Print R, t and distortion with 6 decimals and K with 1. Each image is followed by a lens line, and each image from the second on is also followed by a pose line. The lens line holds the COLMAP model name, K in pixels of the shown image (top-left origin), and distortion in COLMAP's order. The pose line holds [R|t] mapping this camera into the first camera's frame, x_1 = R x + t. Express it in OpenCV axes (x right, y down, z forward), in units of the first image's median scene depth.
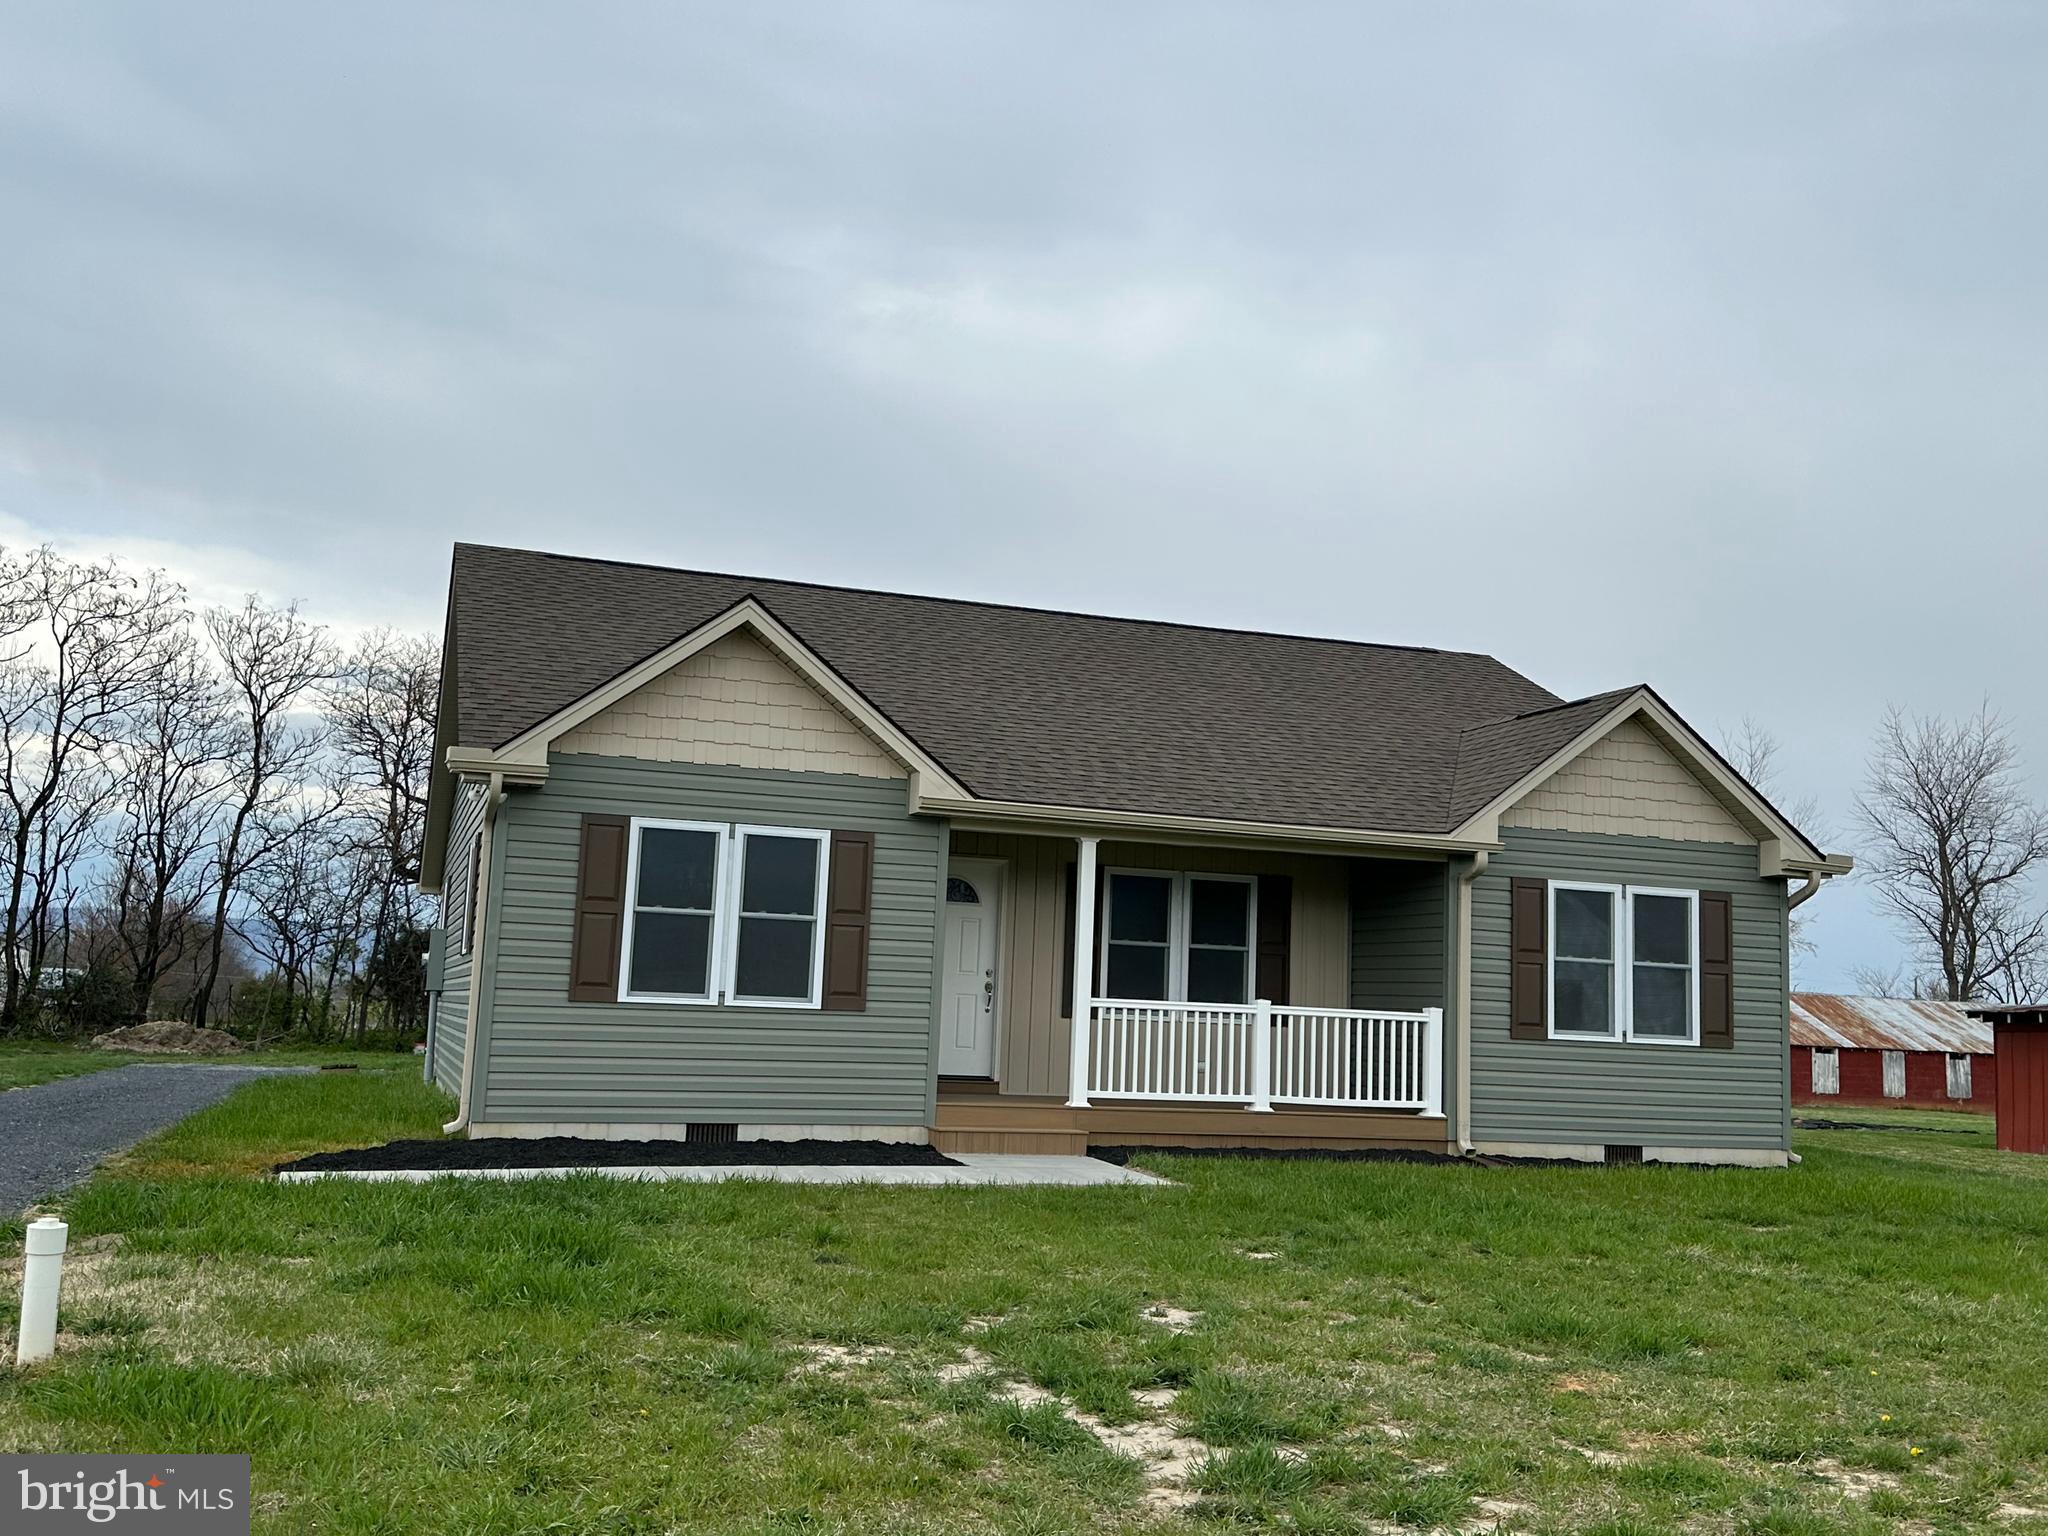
lens RADIAL K [[2069.2, 0, 1027.9], [0, 2069.2, 733.3], [0, 0, 1]] dist [0.137315, 0.001717]
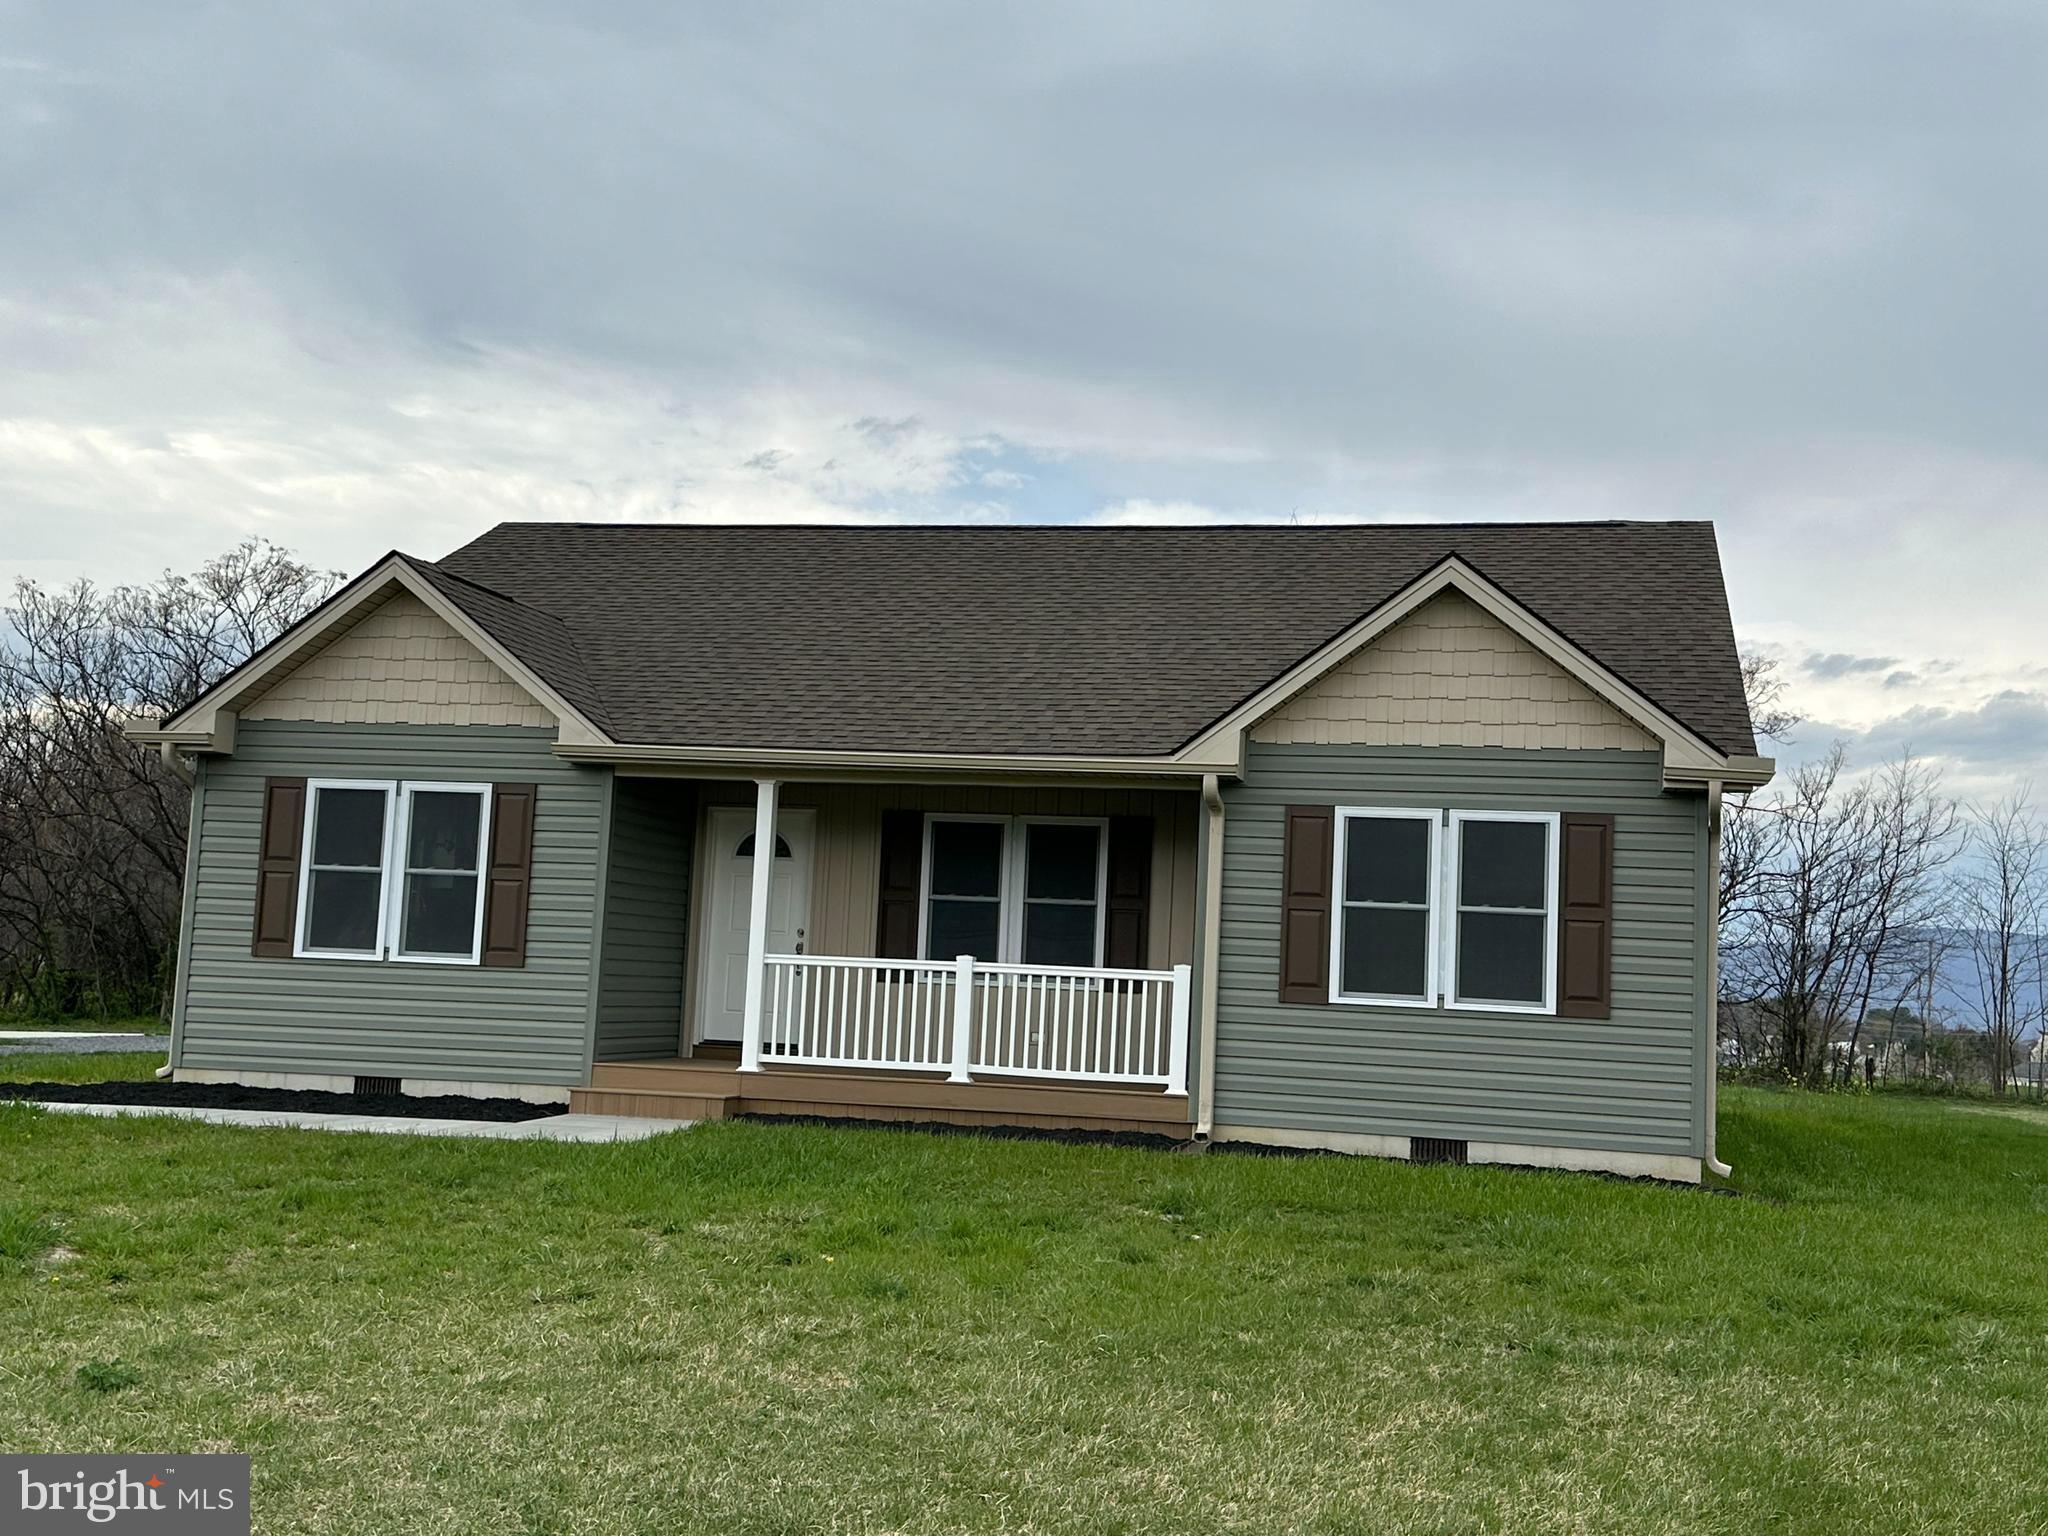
lens RADIAL K [[2241.0, 0, 1024.0], [0, 2241.0, 768.0], [0, 0, 1]] dist [0.187636, -0.389868]
pose [[0.844610, -0.051063, -0.532941, 0.629273], [0.058072, 0.998306, -0.003618, 0.053139], [0.532223, -0.027893, 0.846145, 0.211174]]
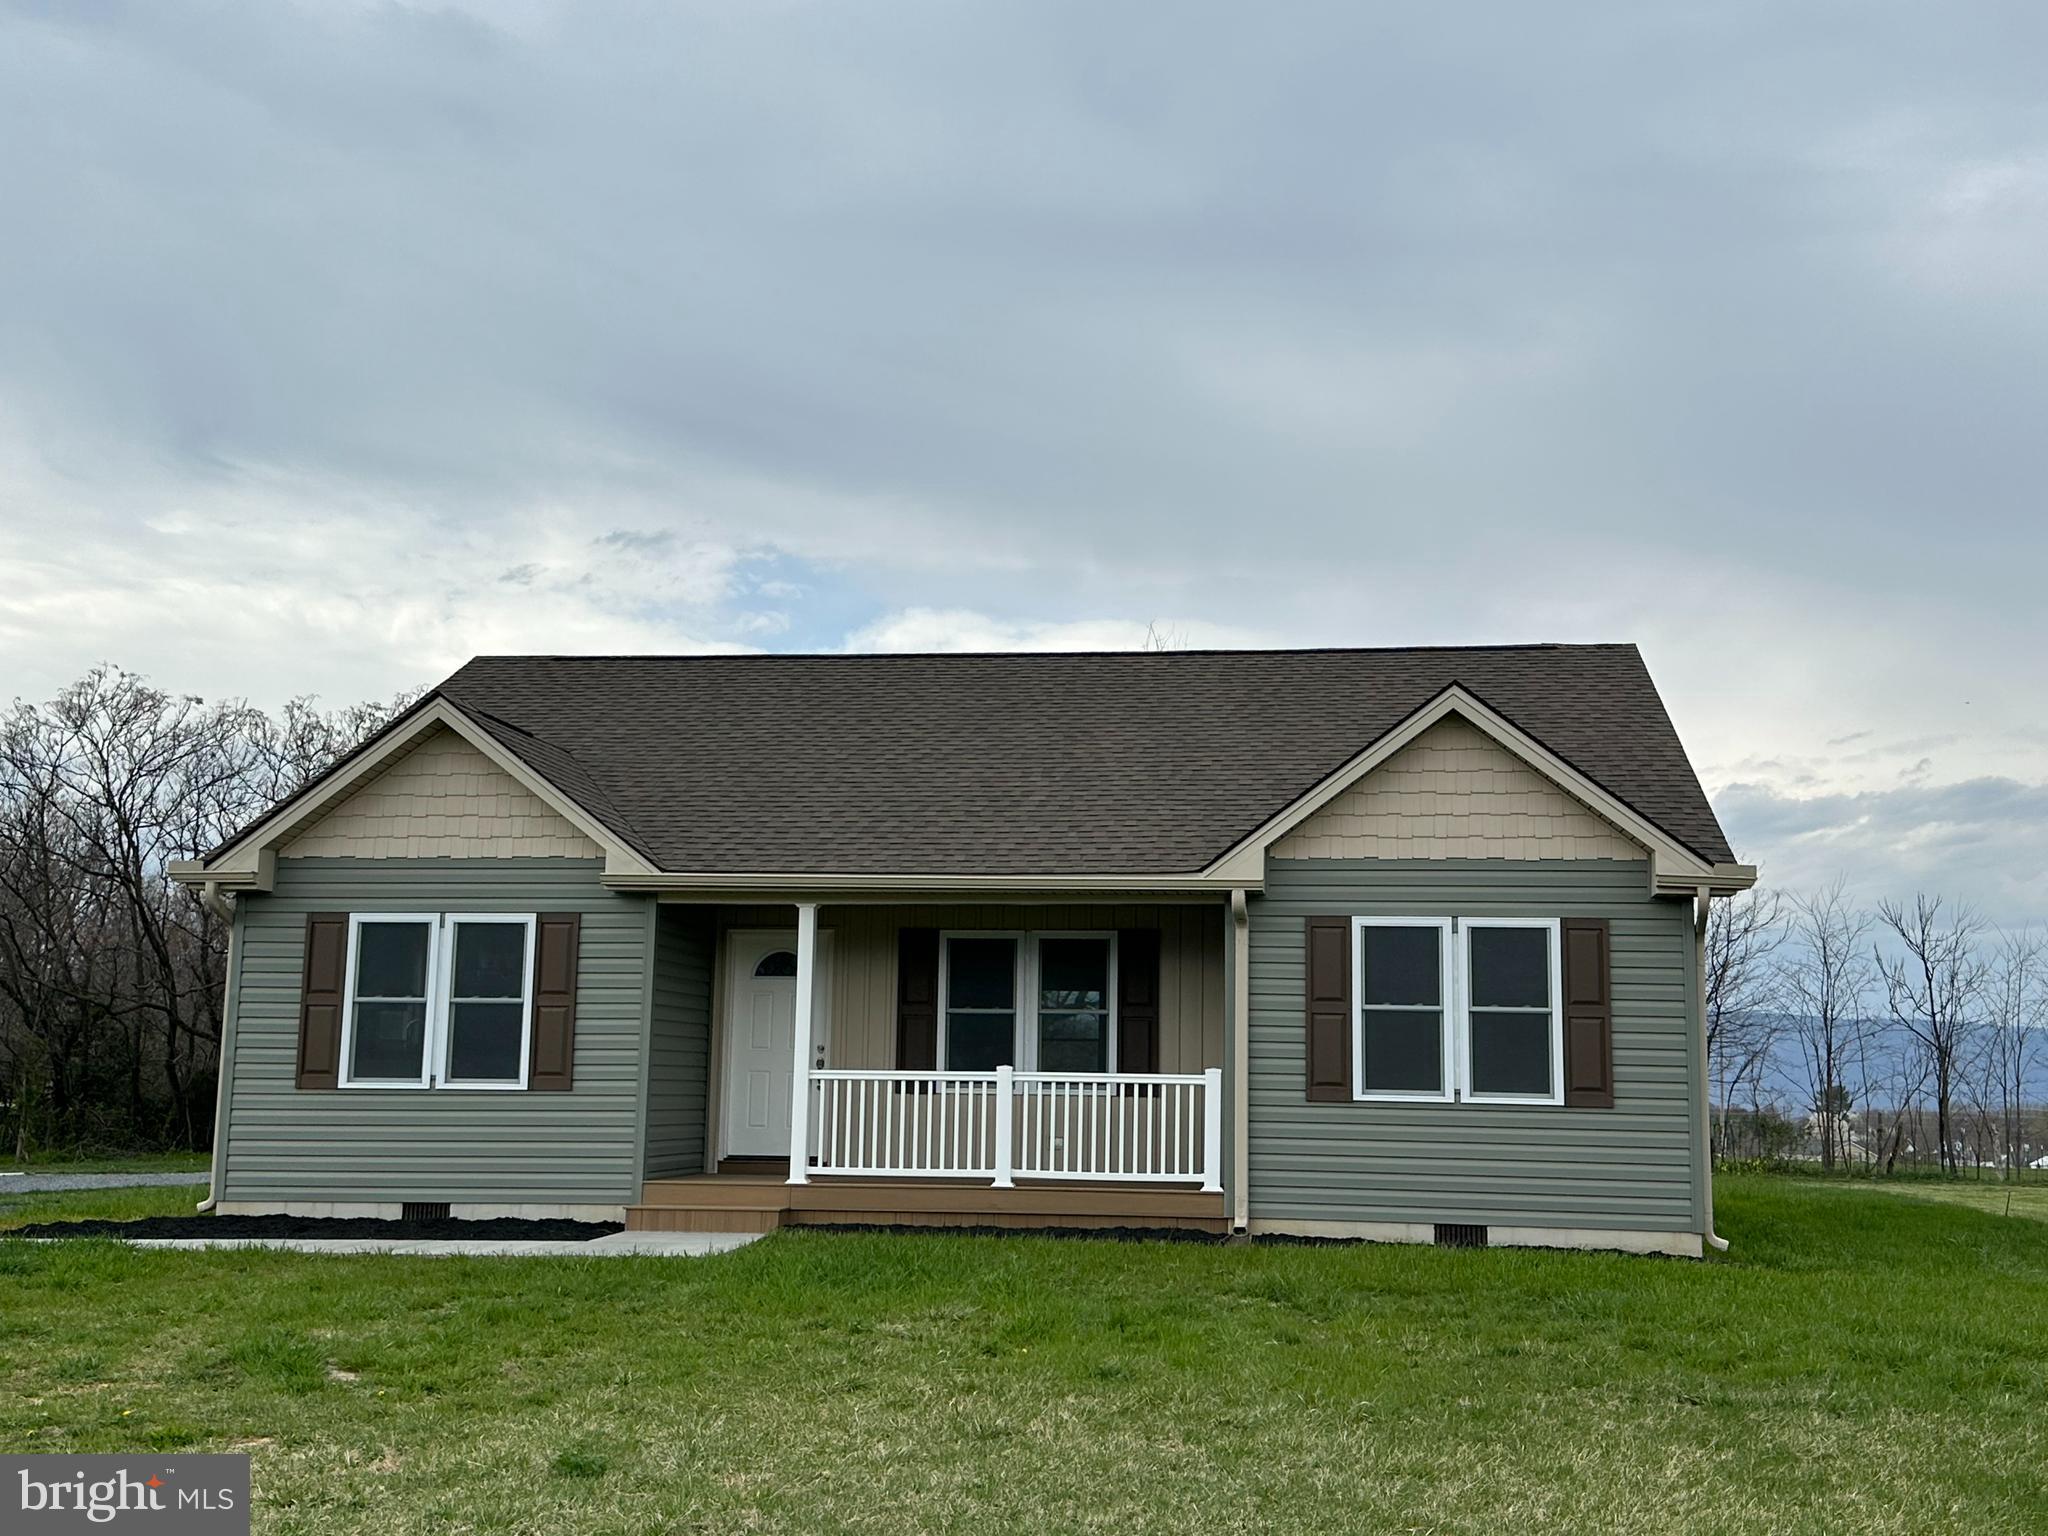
lens RADIAL K [[2241.0, 0, 1024.0], [0, 2241.0, 768.0], [0, 0, 1]] dist [0.187636, -0.389868]
pose [[0.887990, -0.091229, -0.450723, 0.572720], [0.080297, 0.995827, -0.043366, 0.039478], [0.452799, 0.002317, 0.891610, 0.108460]]
